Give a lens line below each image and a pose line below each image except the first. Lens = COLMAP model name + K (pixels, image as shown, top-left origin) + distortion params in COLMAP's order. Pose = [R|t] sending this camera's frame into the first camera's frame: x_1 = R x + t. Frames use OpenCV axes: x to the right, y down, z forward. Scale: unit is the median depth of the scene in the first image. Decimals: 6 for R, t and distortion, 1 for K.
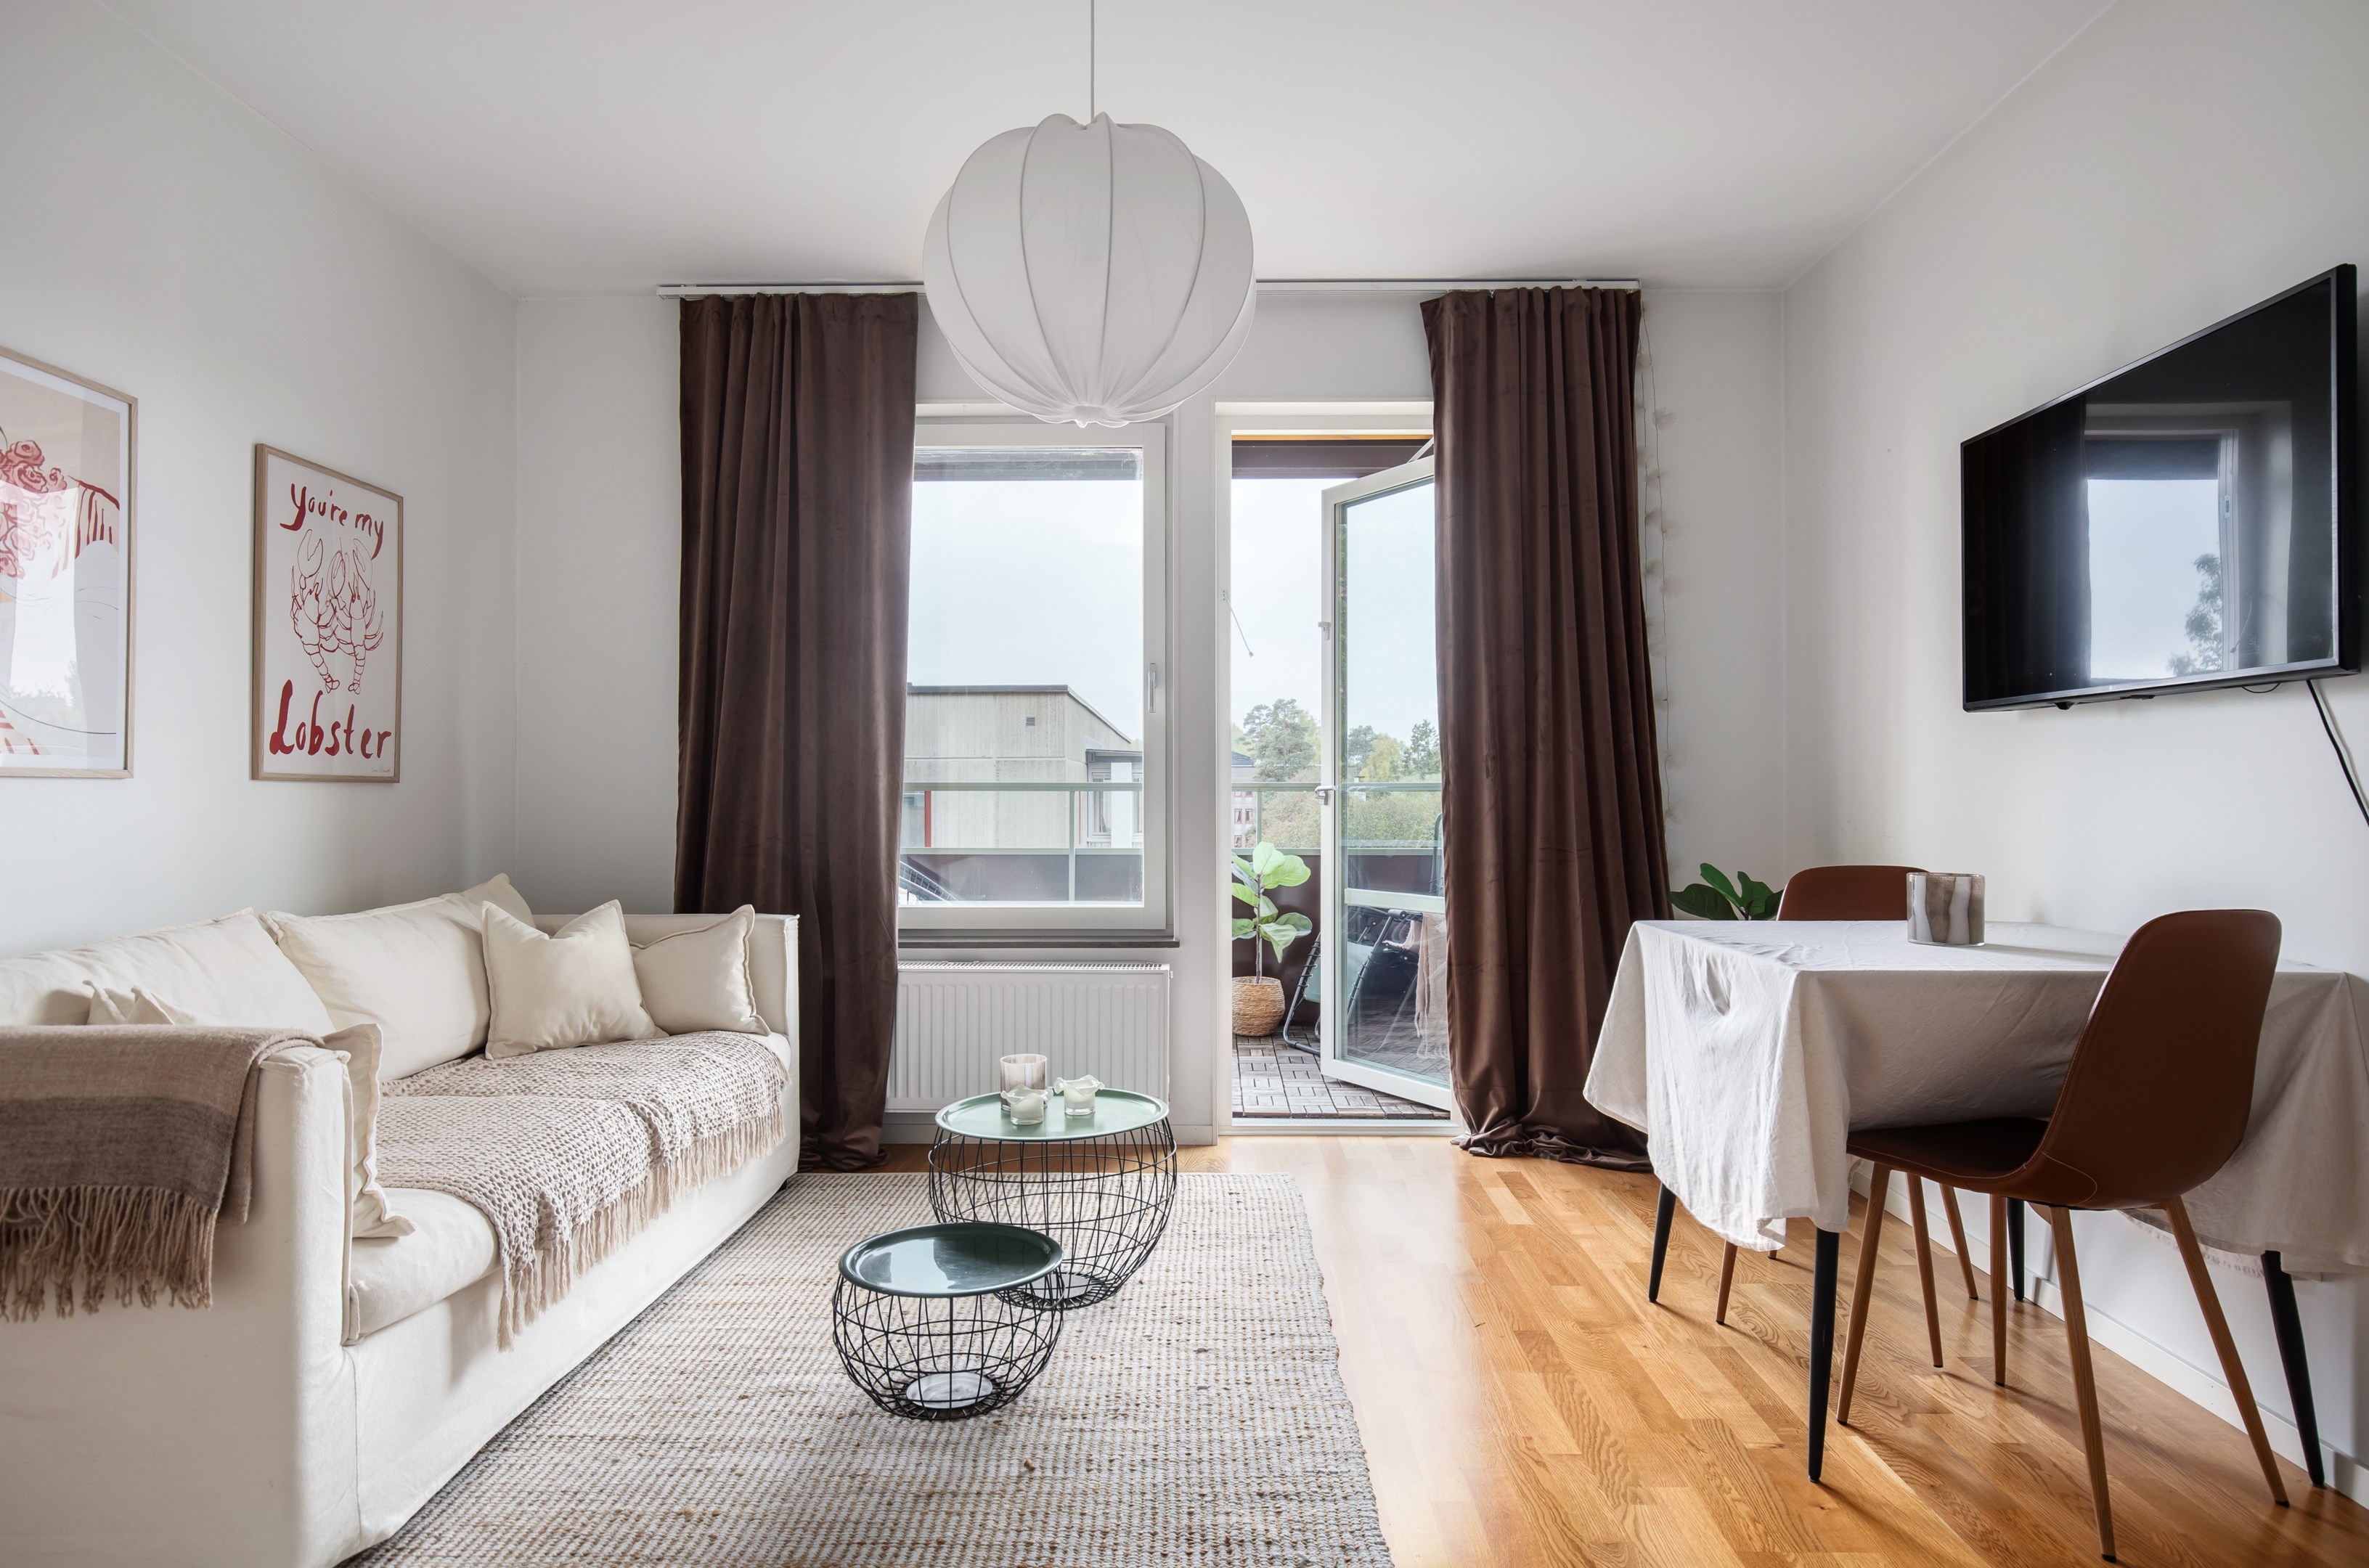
lens RADIAL K [[1401.7, 0, 1185.7], [0, 1401.7, 782.6], [0, 0, 1]] dist [-0.007733, 0.005880]
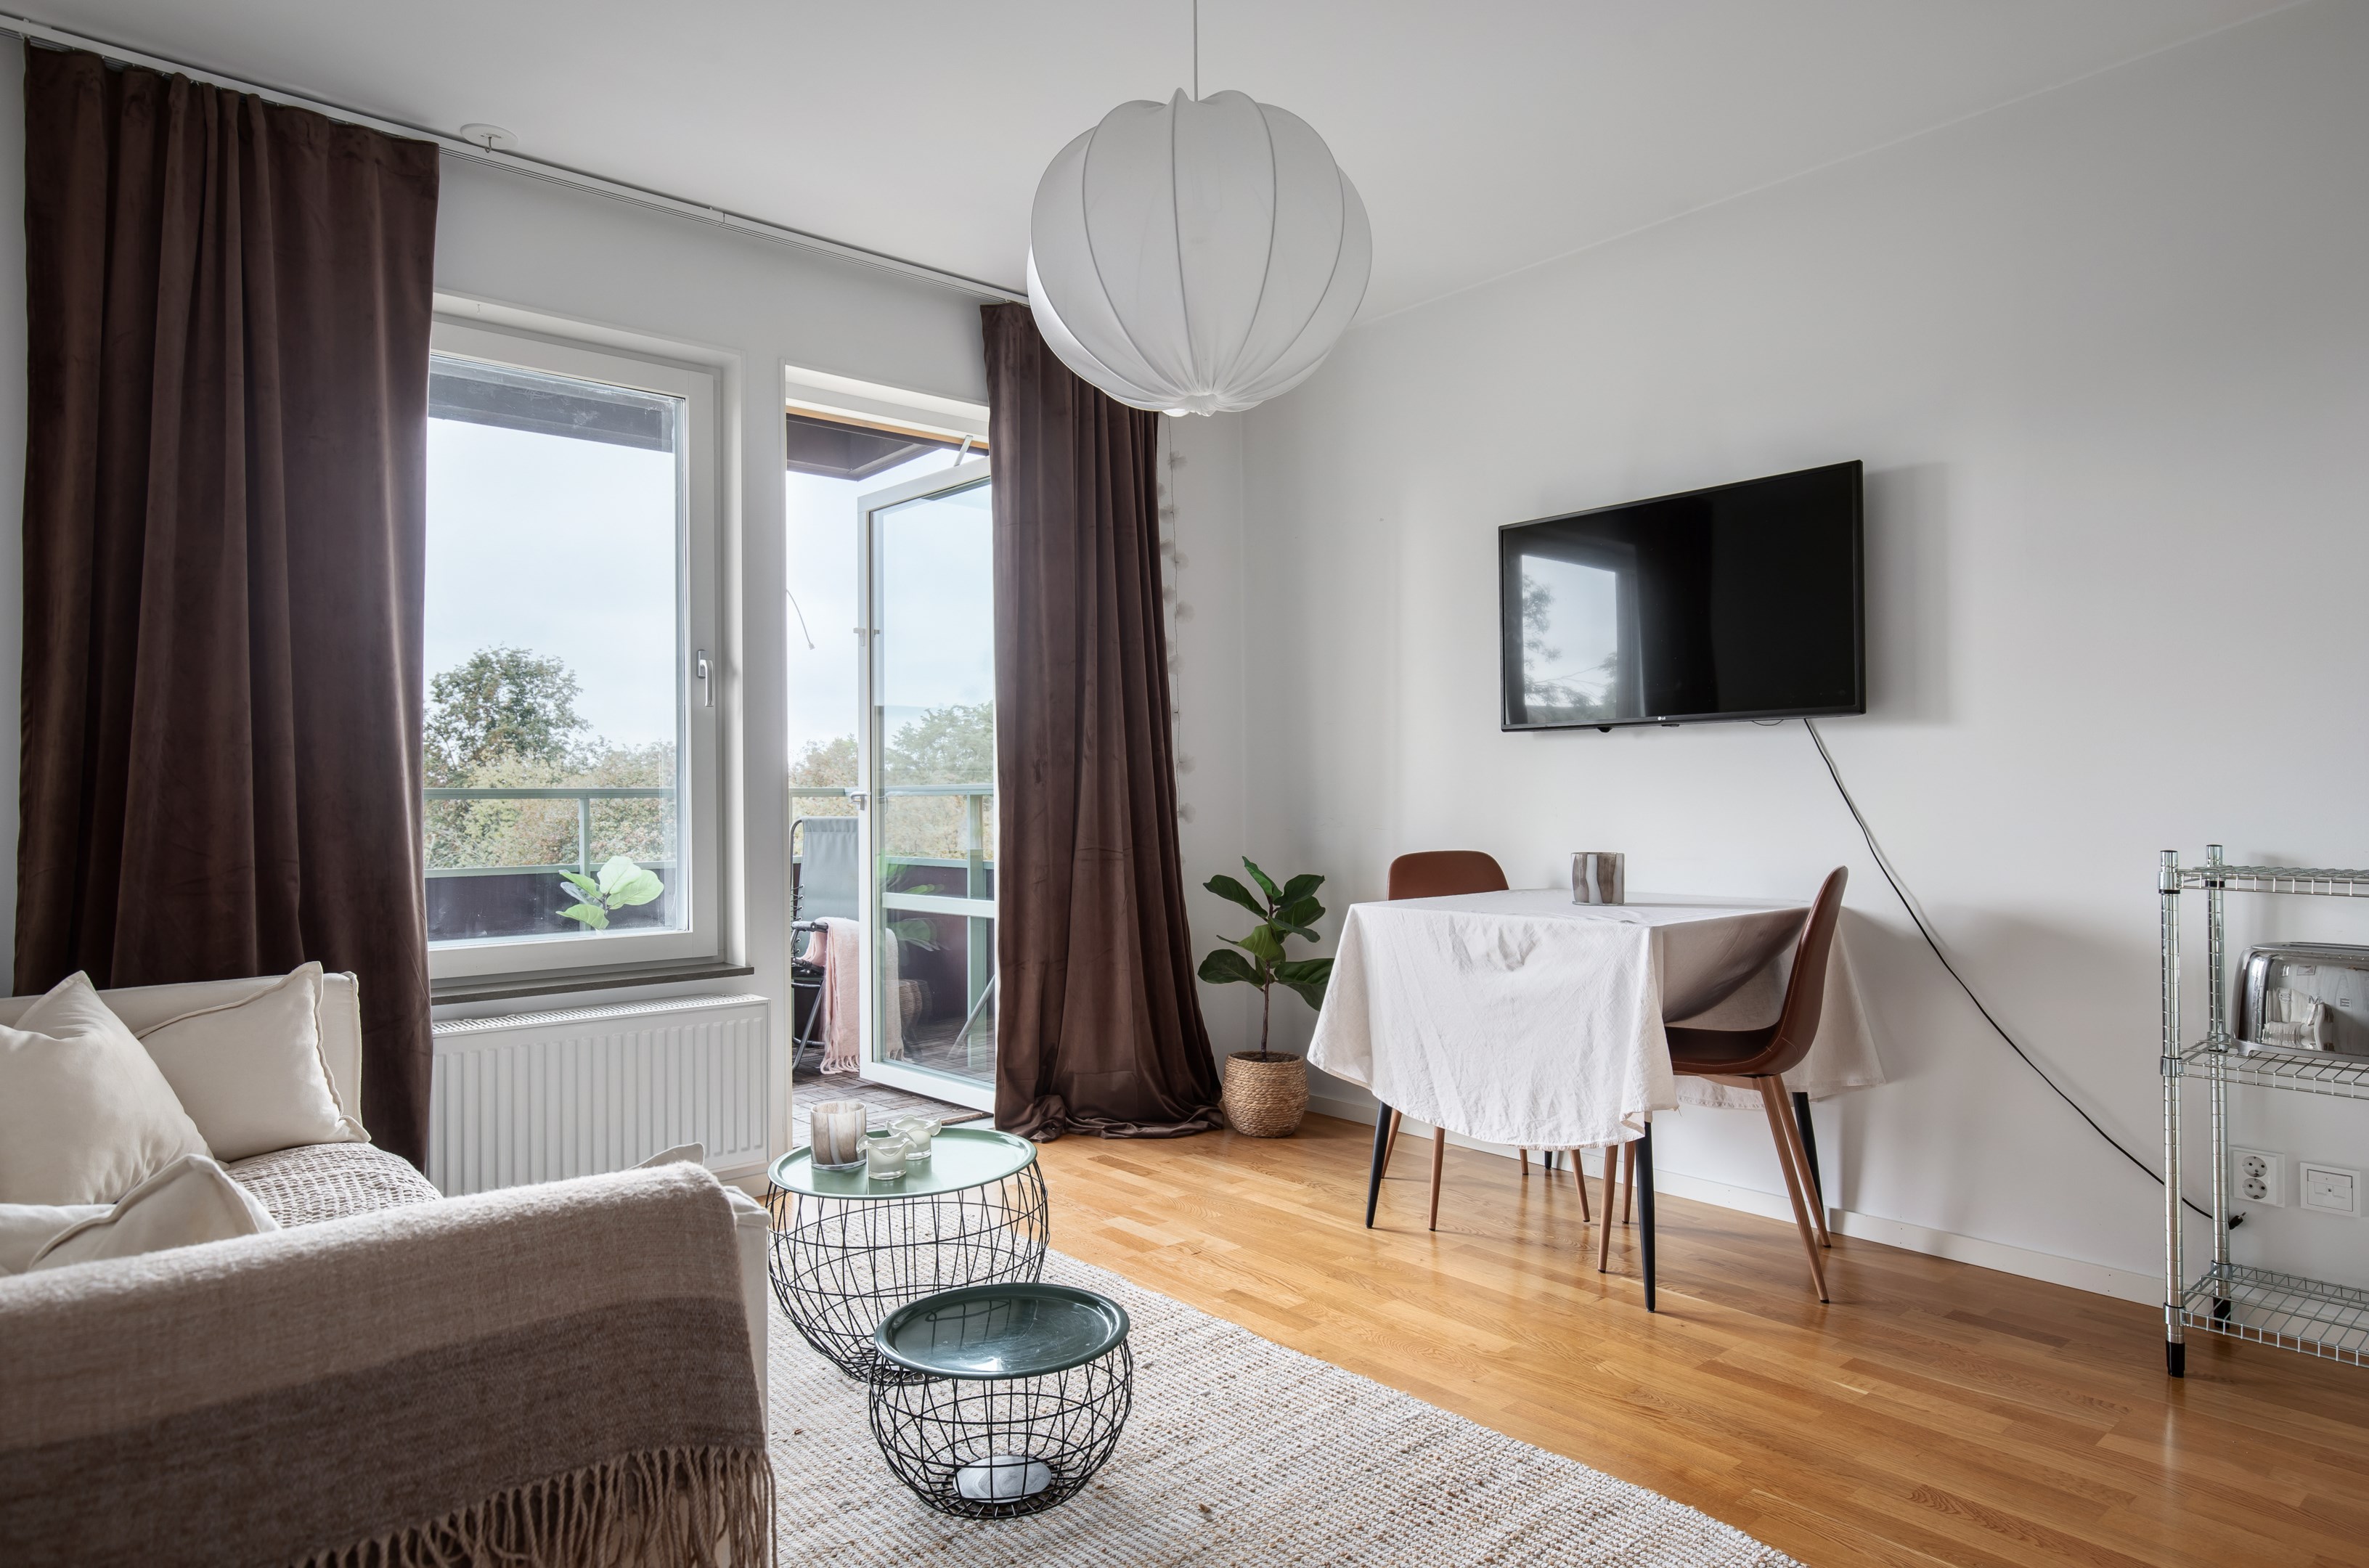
lens RADIAL K [[1401.7, 0, 1191.9], [0, 1401.7, 782.8], [0, 0, 1]] dist [-0.007733, 0.005880]
pose [[0.739251, 0.000897, 0.673429, -0.410567], [0.002660, 0.999987, -0.004251, 0.001492], [-0.673425, 0.004934, 0.739239, 0.165650]]
